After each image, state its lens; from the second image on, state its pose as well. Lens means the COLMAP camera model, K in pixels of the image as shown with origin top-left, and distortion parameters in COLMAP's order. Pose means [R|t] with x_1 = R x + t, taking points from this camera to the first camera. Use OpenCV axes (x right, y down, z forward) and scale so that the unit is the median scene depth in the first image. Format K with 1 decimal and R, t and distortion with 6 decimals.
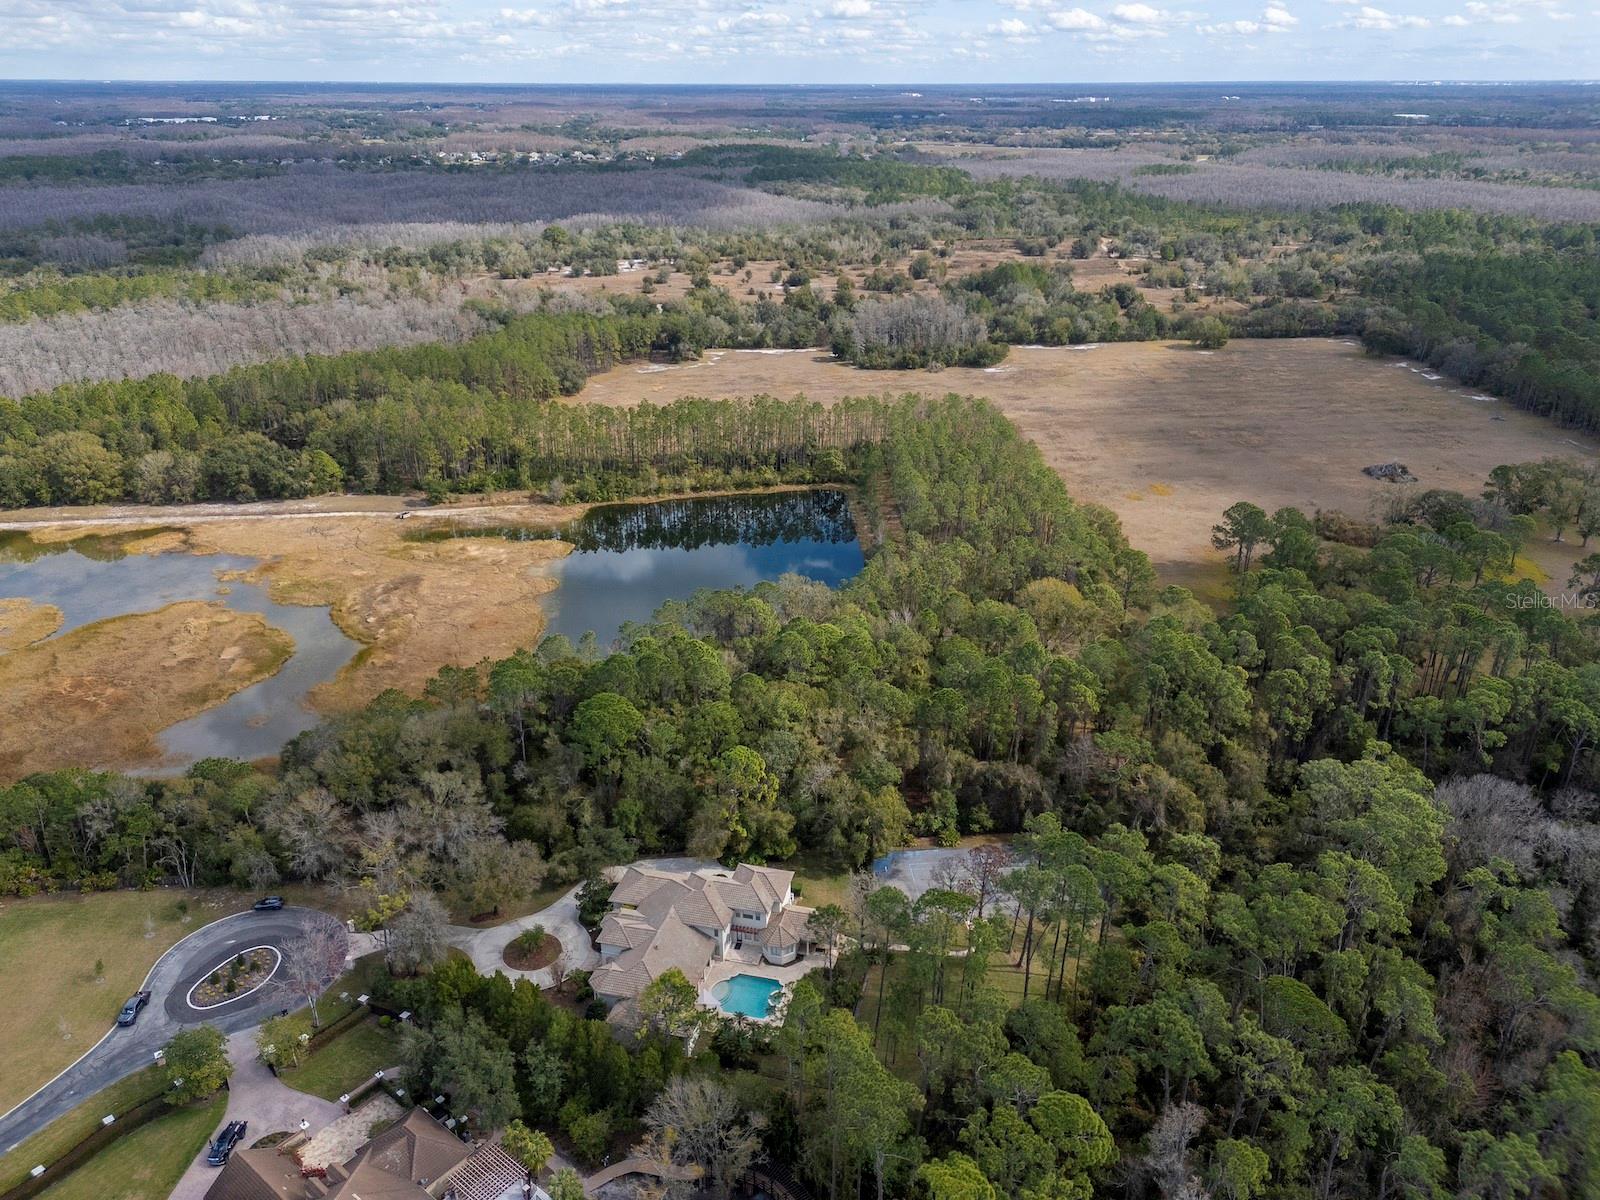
lens RADIAL K [[1170.2, 0, 803.7], [0, 1170.2, 593.2], [0, 0, 1]] dist [0.107340, -0.107541]
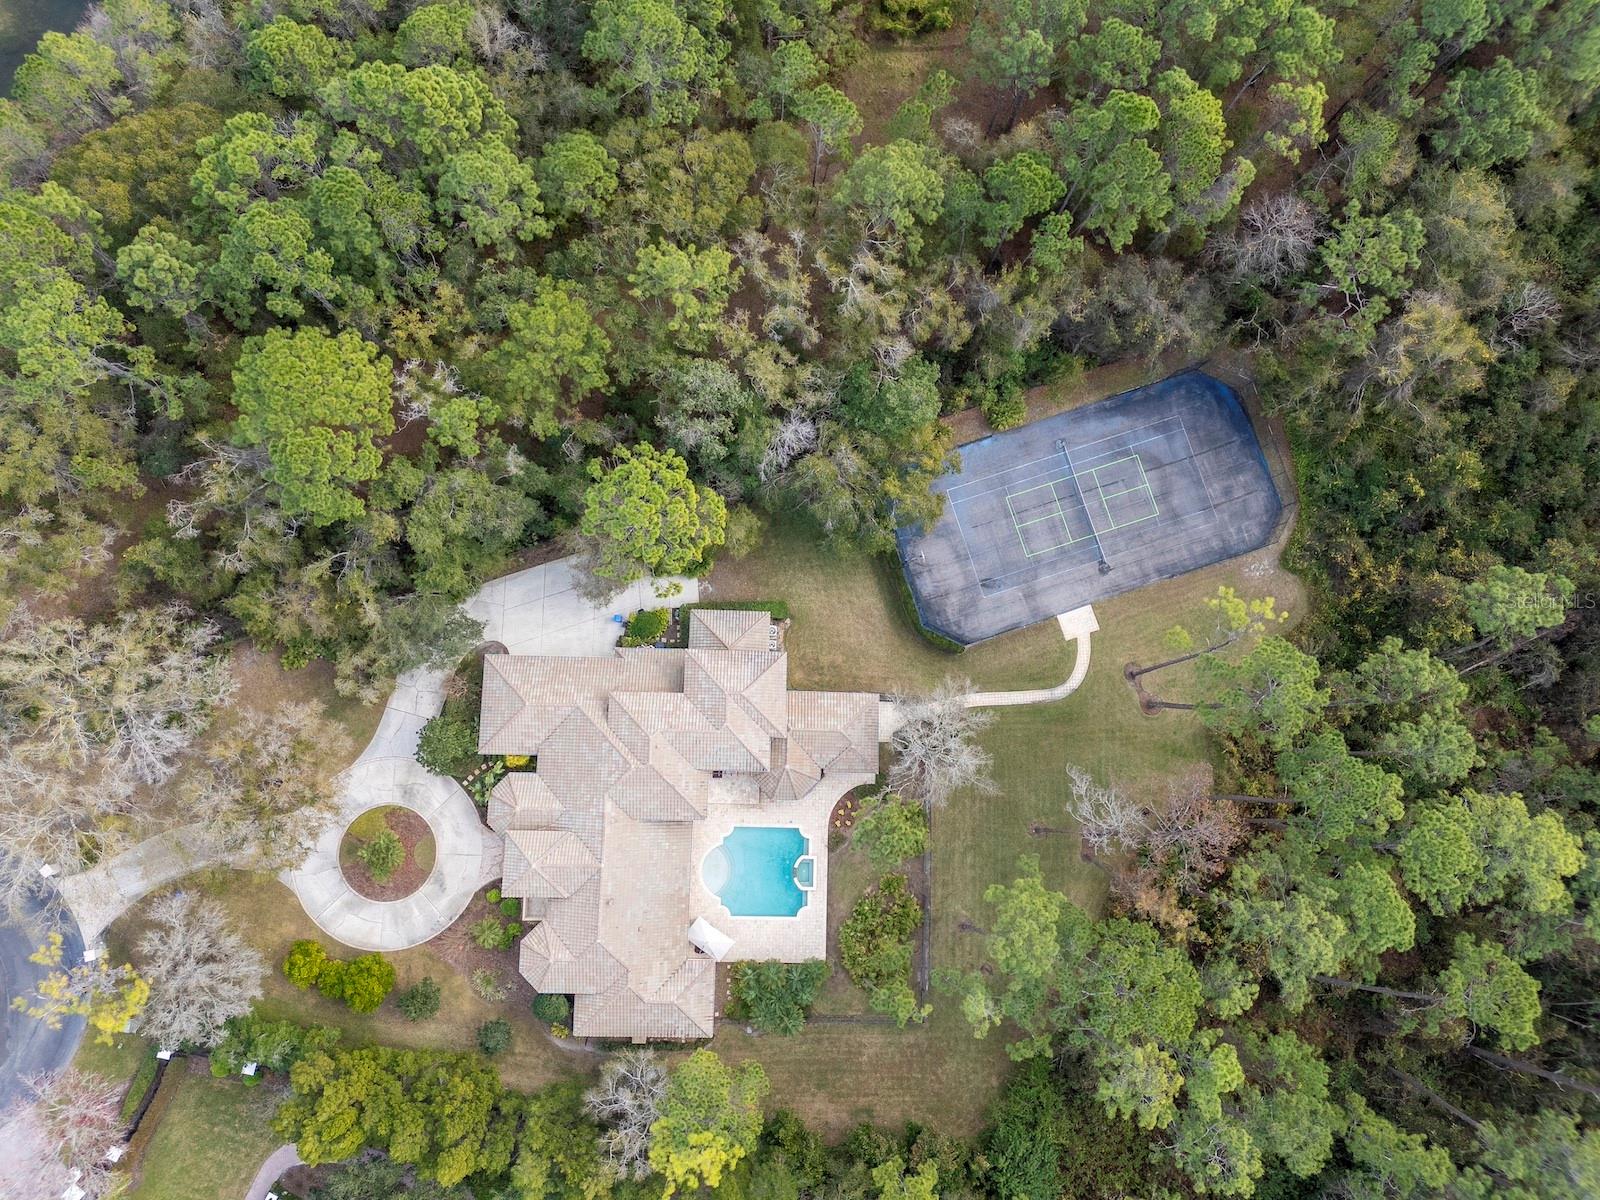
lens RADIAL K [[1170.2, 0, 803.7], [0, 1170.2, 593.2], [0, 0, 1]] dist [0.107340, -0.107541]
pose [[0.975516, -0.210472, 0.063803, -0.027661], [0.049323, 0.492086, 0.869148, -0.254617], [-0.214328, -0.844721, 0.490419, 0.685912]]
